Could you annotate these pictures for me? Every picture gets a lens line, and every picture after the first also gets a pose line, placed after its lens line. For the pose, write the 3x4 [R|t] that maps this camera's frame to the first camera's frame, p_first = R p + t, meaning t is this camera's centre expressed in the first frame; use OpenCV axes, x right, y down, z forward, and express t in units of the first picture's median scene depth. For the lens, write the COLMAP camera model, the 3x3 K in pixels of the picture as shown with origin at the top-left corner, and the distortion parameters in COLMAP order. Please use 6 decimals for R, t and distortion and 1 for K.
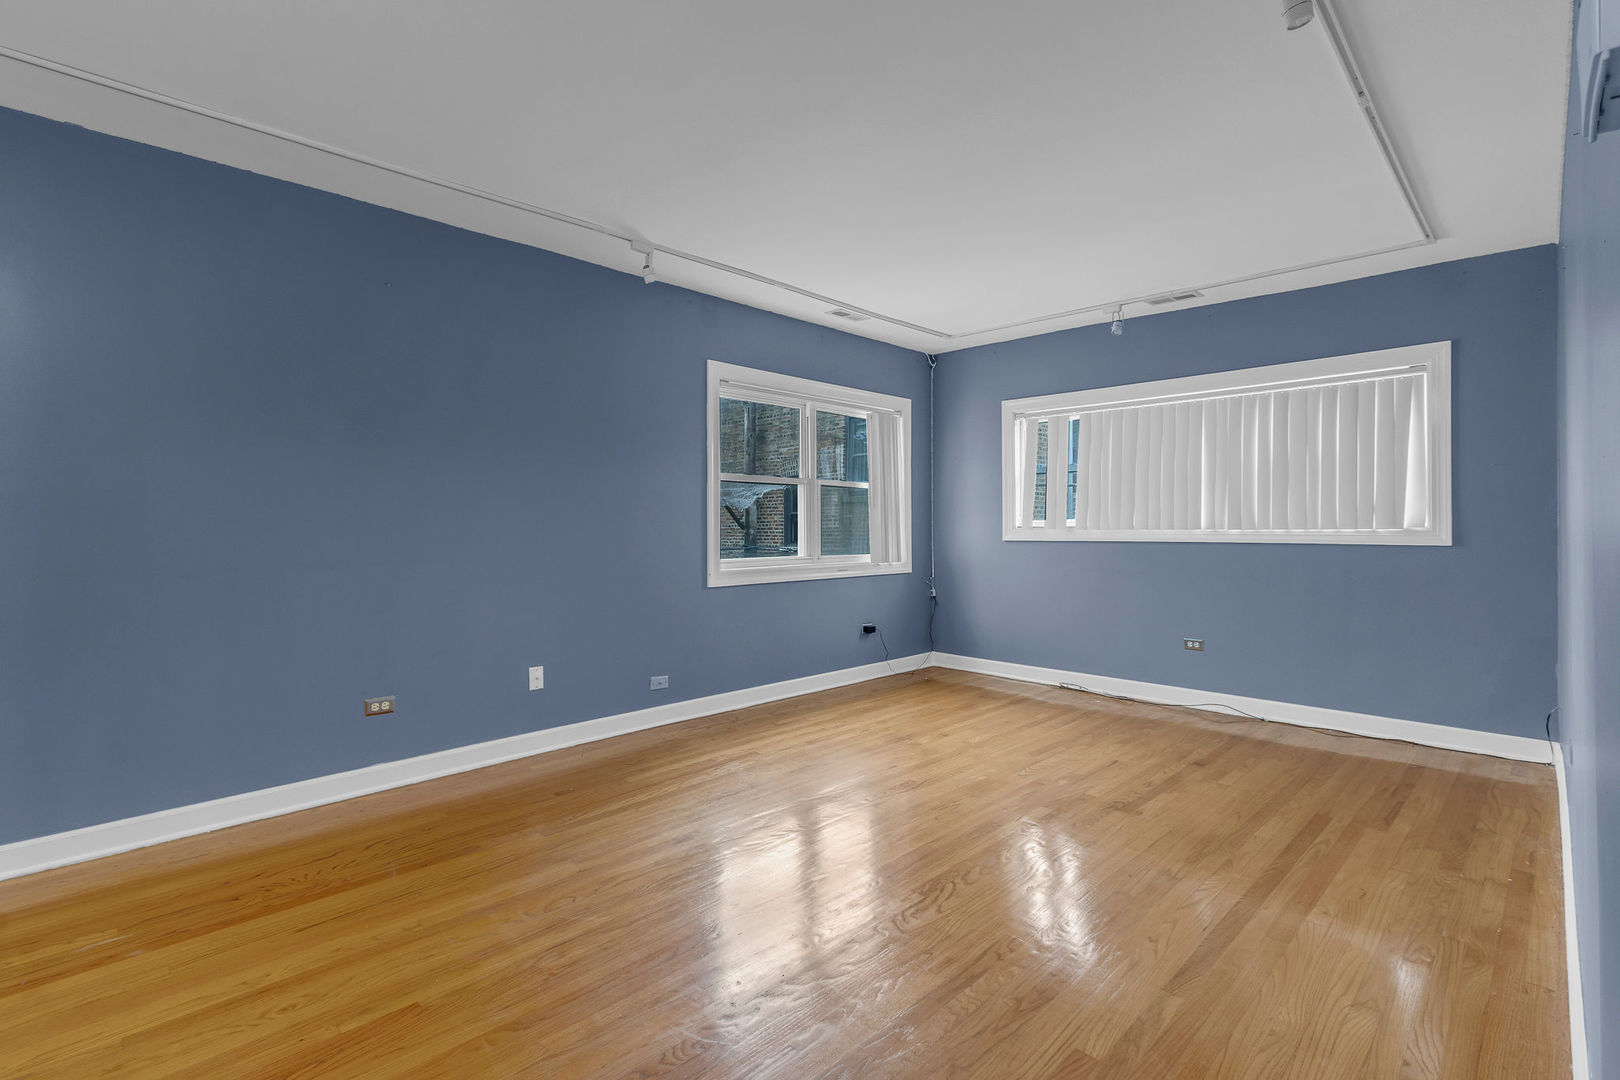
lens RADIAL K [[732.3, 0, 808.9], [0, 732.3, 519.3], [0, 0, 1]] dist [-0.000101, 0.000378]
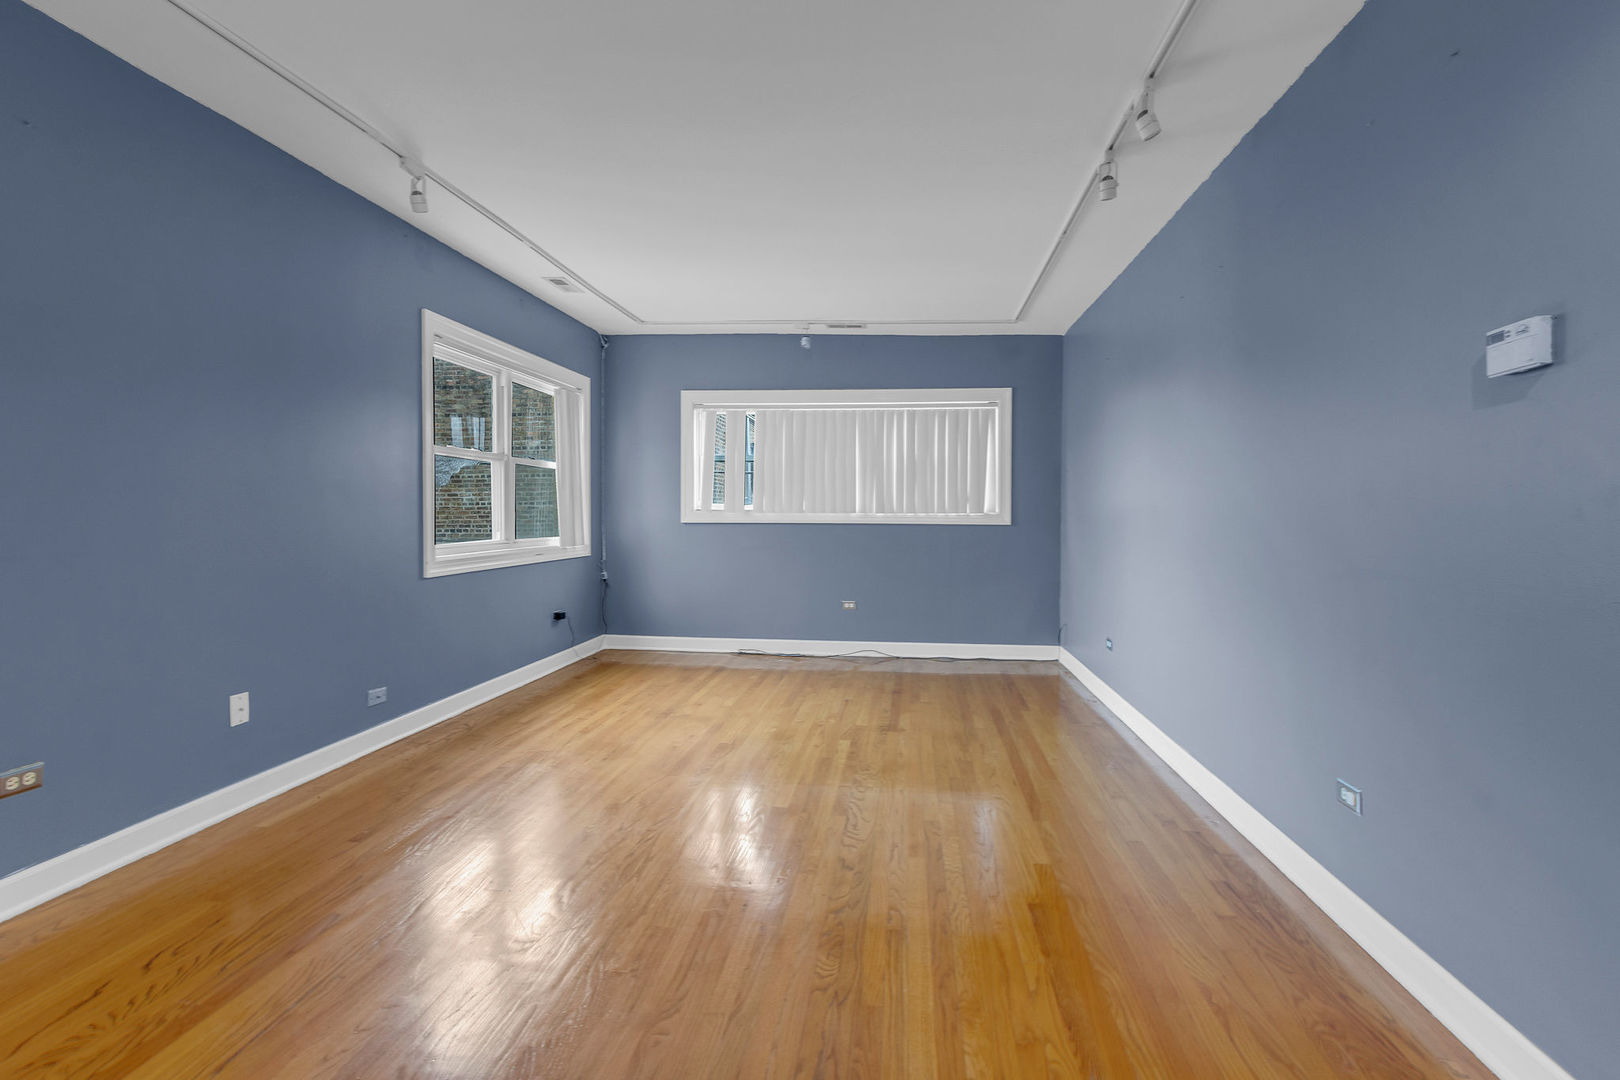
lens RADIAL K [[754.8, 0, 815.2], [0, 754.8, 513.5], [0, 0, 1]] dist [0.000068, 0.000107]
pose [[0.779580, 0.004965, 0.626283, -0.304002], [-0.014199, 0.999852, 0.009748, 0.002732], [-0.626142, -0.016492, 0.779535, 0.032864]]
